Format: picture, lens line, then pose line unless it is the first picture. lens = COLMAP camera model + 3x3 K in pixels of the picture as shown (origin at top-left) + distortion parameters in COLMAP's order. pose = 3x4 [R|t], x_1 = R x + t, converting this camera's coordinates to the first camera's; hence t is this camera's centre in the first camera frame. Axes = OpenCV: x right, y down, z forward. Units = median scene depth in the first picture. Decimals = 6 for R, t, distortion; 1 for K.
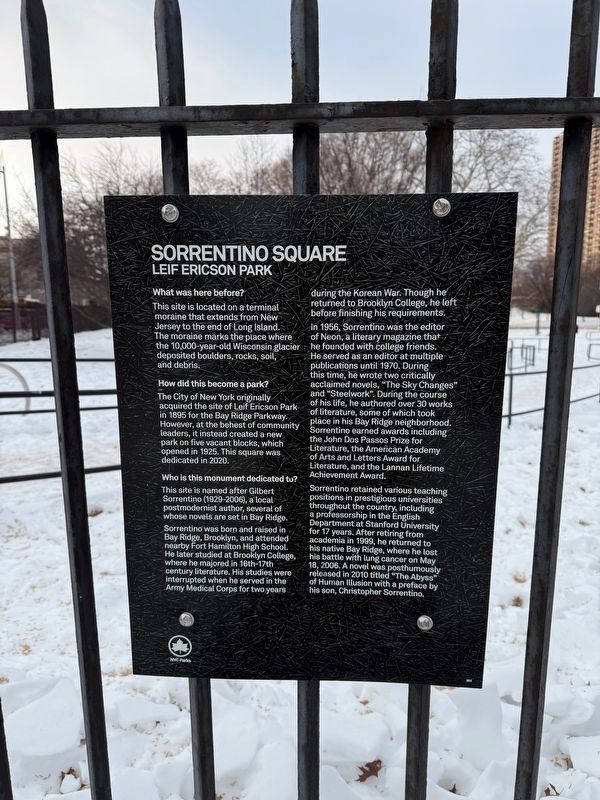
lens RADIAL K [[551.5, 0, 304.3], [0, 551.5, 402.6], [0, 0, 1]] dist [0.027392, -0.004589]
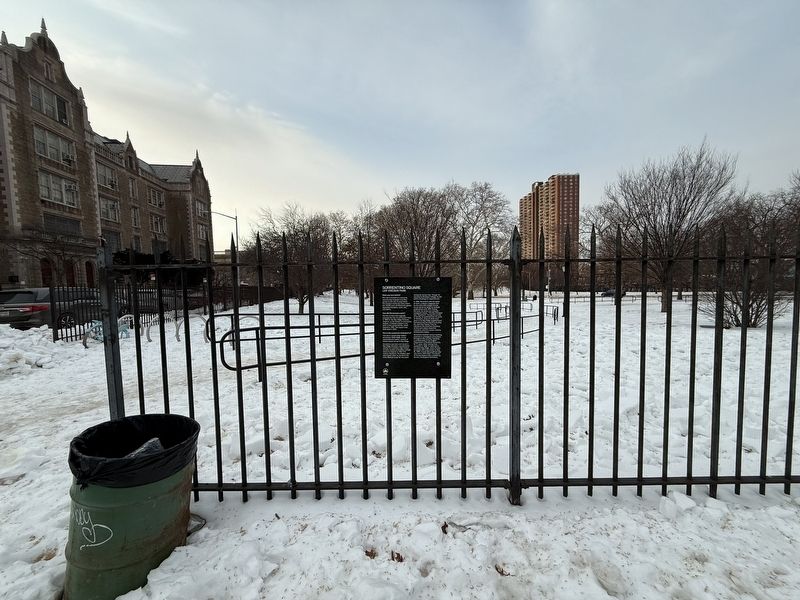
lens RADIAL K [[324.8, 0, 395.7], [0, 324.8, 297.9], [0, 0, 1]] dist [0.001005, 0.000145]
pose [[0.999776, -0.007977, 0.019590, -0.198190], [0.010483, 0.991279, -0.131363, 0.205038], [-0.018371, 0.131539, 0.991141, -1.833800]]
